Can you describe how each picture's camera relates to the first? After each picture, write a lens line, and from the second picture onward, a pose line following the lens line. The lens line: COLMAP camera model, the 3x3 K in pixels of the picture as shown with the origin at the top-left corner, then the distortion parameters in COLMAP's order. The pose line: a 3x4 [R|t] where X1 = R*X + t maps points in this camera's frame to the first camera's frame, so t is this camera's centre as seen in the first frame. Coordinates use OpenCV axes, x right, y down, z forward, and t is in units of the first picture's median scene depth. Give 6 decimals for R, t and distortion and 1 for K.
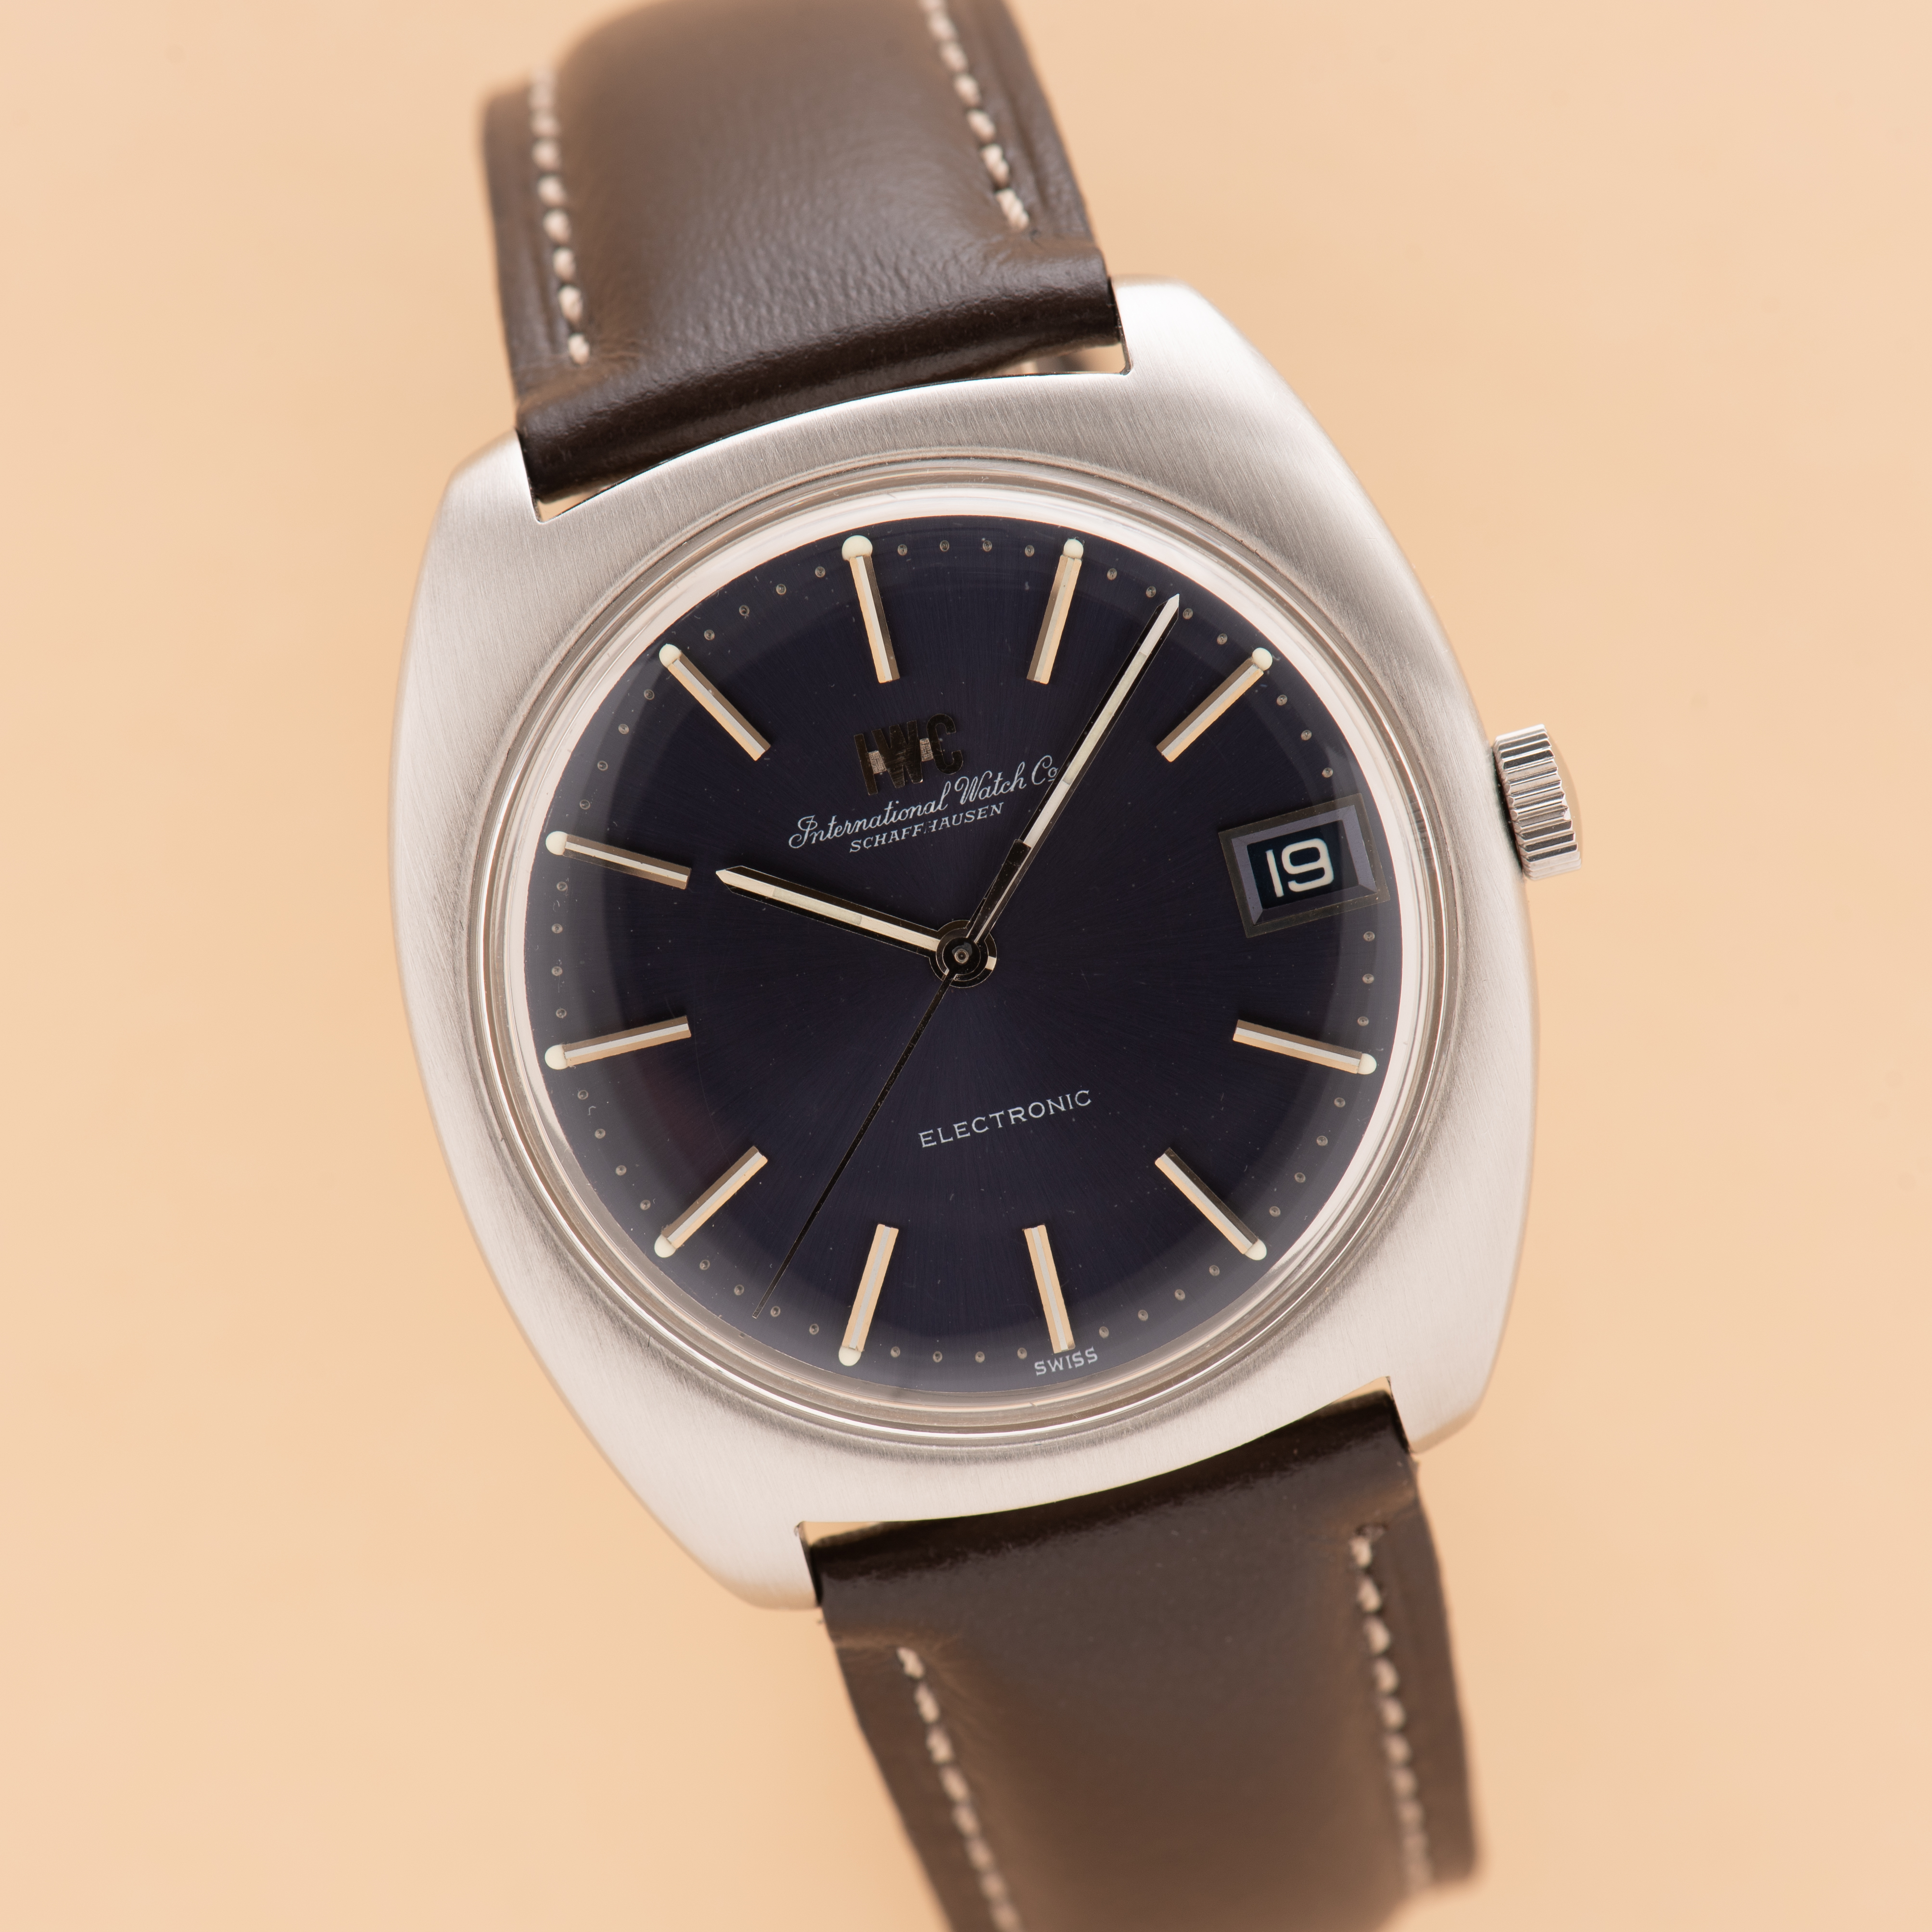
lens RADIAL K [[12652.2, 0, 965.4], [0, 12652.2, 971.3], [0, 0, 1]] dist [0.616635, 0.000000]
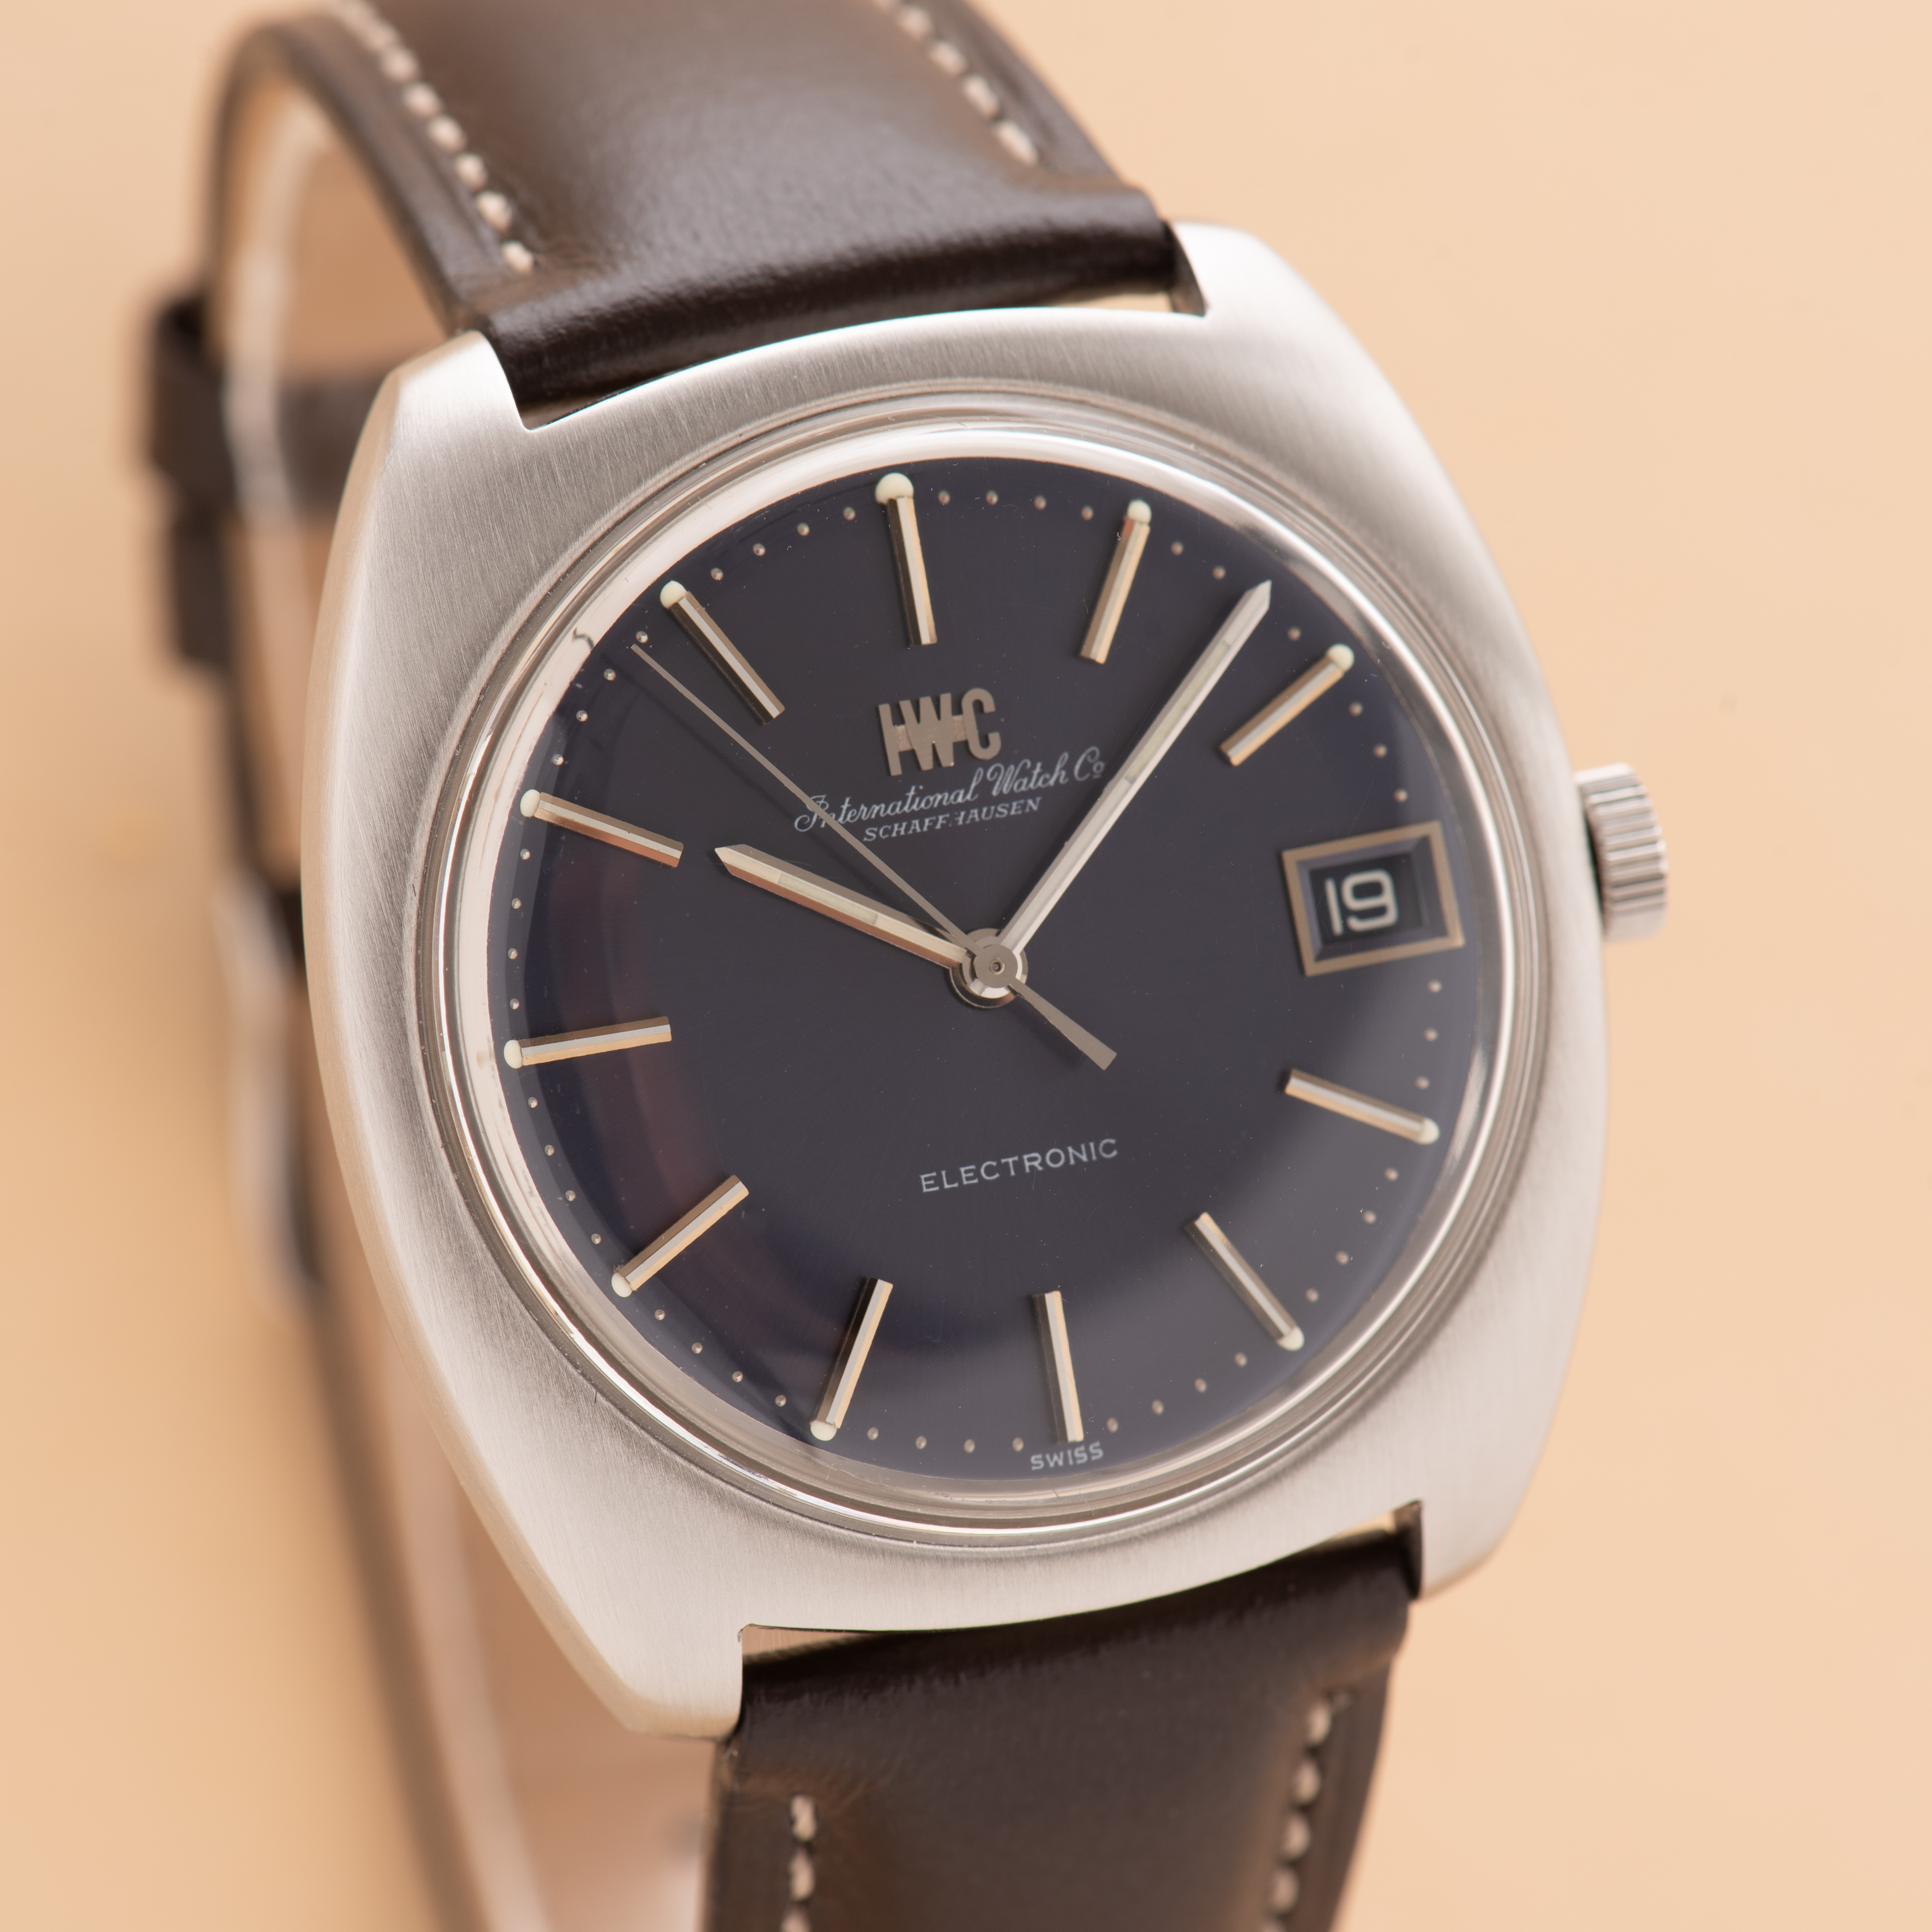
lens RADIAL K [[12652.2, 0, 1024.0], [0, 12652.2, 963.6], [0, 0, 1]] dist [0.616635, 0.000000]
pose [[0.963490, 0.078775, 0.255893, -0.216957], [-0.051583, 0.992447, -0.111298, 0.093473], [-0.262728, 0.094035, 0.960277, 0.176218]]
